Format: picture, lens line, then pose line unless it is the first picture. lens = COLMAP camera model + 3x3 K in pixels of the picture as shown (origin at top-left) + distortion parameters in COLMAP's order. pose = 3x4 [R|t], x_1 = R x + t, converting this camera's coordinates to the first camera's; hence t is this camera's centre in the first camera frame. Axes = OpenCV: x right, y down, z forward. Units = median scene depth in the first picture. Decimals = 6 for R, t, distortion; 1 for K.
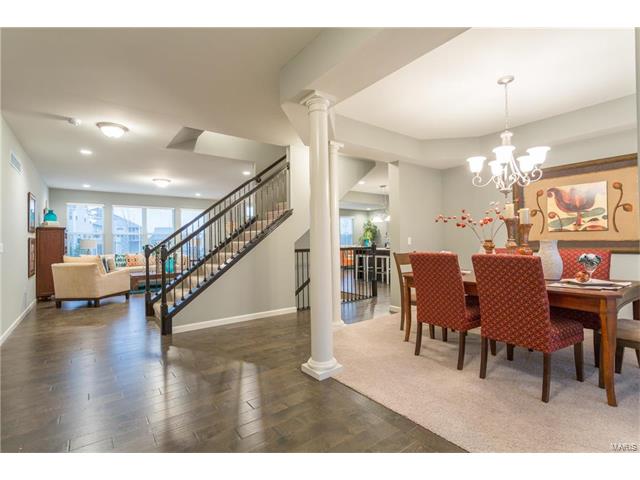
lens RADIAL K [[302.9, 0, 316.8], [0, 302.9, 239.8], [0, 0, 1]] dist [0.002734, 0.001077]
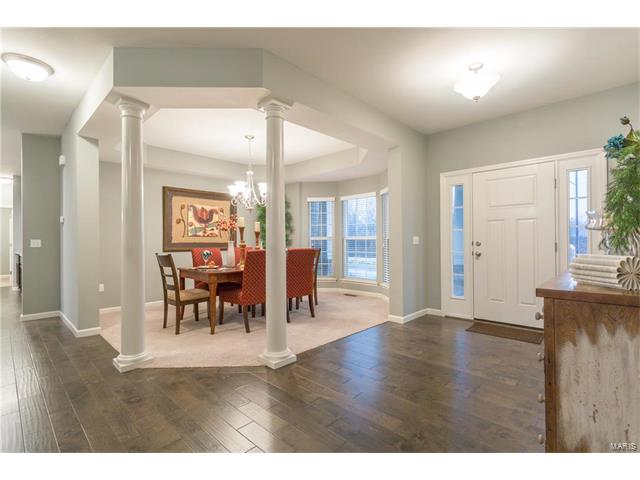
lens RADIAL K [[302.9, 0, 316.8], [0, 302.9, 239.8], [0, 0, 1]] dist [0.002734, 0.001077]
pose [[-0.156597, 0.017910, 0.987500, -0.715842], [0.001127, 0.999838, -0.017956, 0.016039], [-0.987662, -0.001699, -0.156592, 0.684237]]
